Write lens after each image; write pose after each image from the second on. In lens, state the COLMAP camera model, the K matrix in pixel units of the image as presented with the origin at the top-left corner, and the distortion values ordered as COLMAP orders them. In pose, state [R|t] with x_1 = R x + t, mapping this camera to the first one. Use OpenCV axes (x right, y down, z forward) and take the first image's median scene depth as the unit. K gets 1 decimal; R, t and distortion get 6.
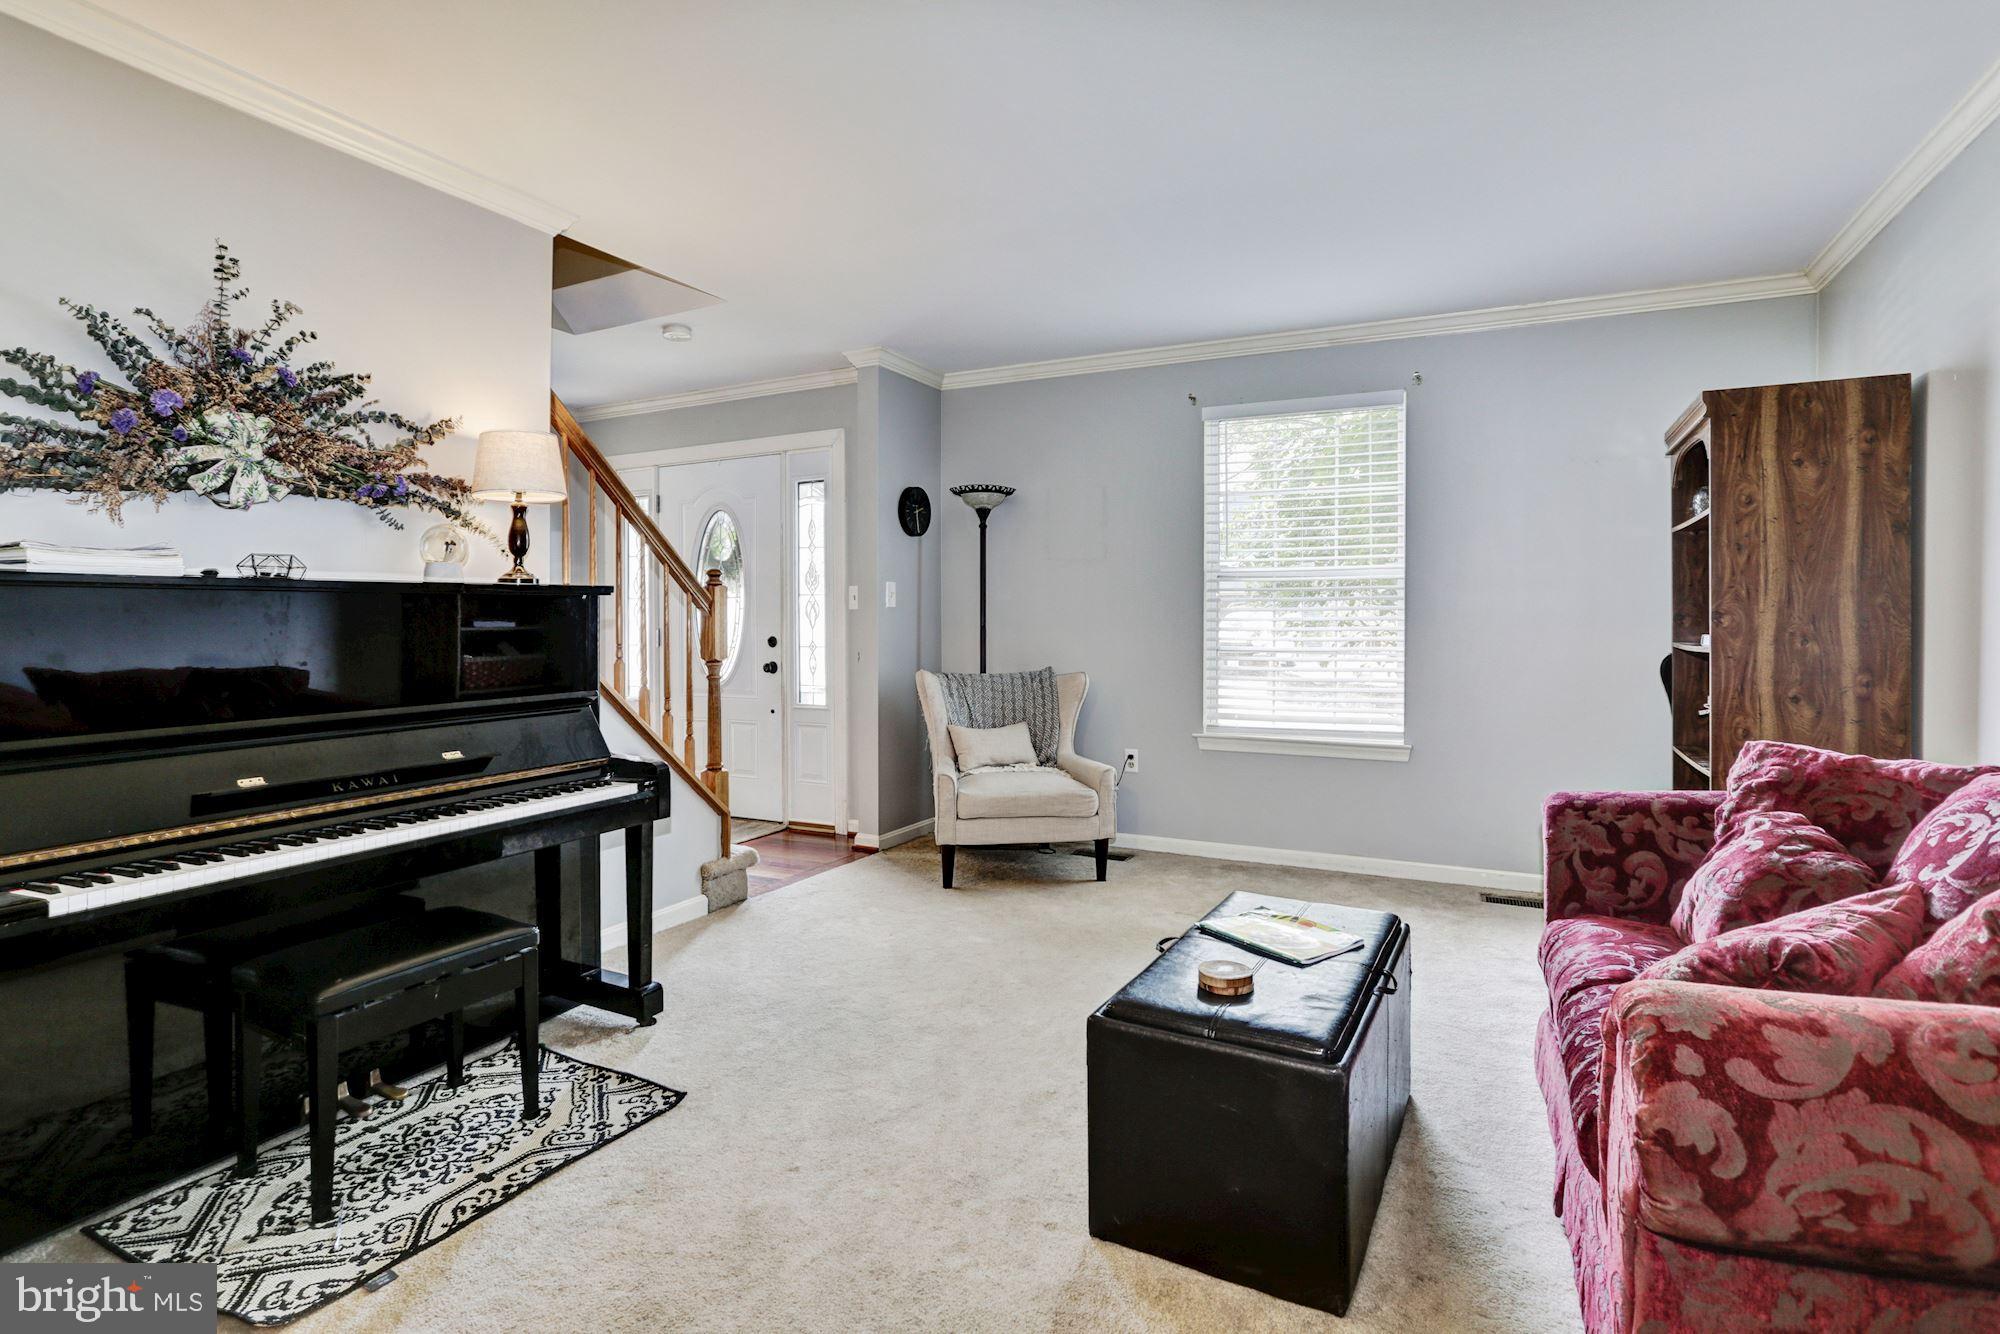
lens RADIAL K [[997.3, 0, 1005.1], [0, 997.3, 609.3], [0, 0, 1]] dist [-0.028330, 0.004469]
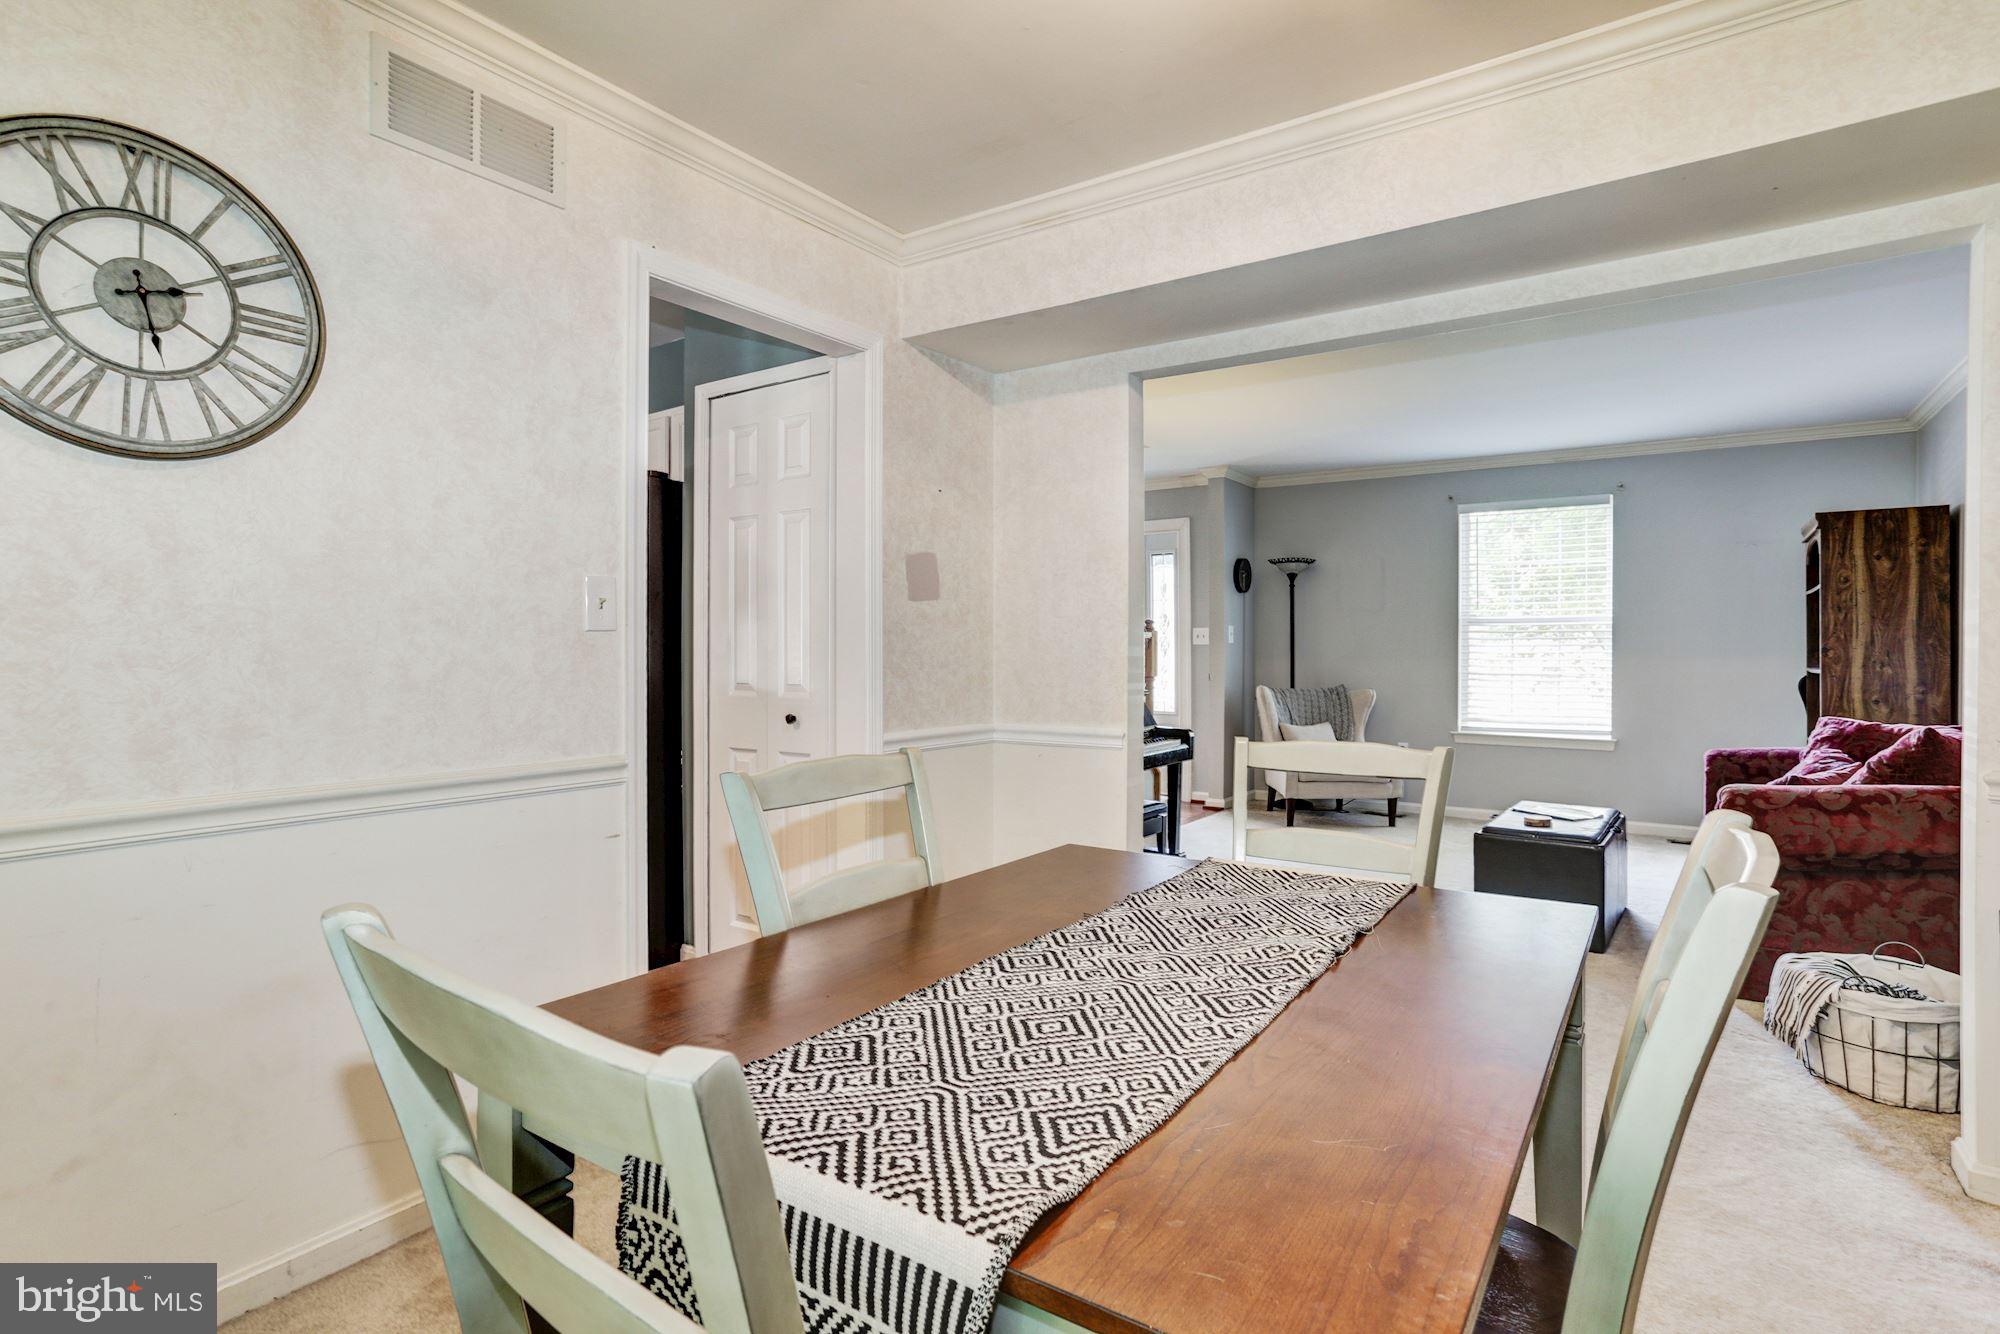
lens RADIAL K [[997.3, 0, 984.0], [0, 997.3, 629.9], [0, 0, 1]] dist [-0.028330, 0.004469]
pose [[0.986299, 0.000196, -0.164968, -0.391408], [-0.001715, 0.999957, -0.009067, -0.011069], [0.164959, 0.009225, 0.986257, -0.846693]]
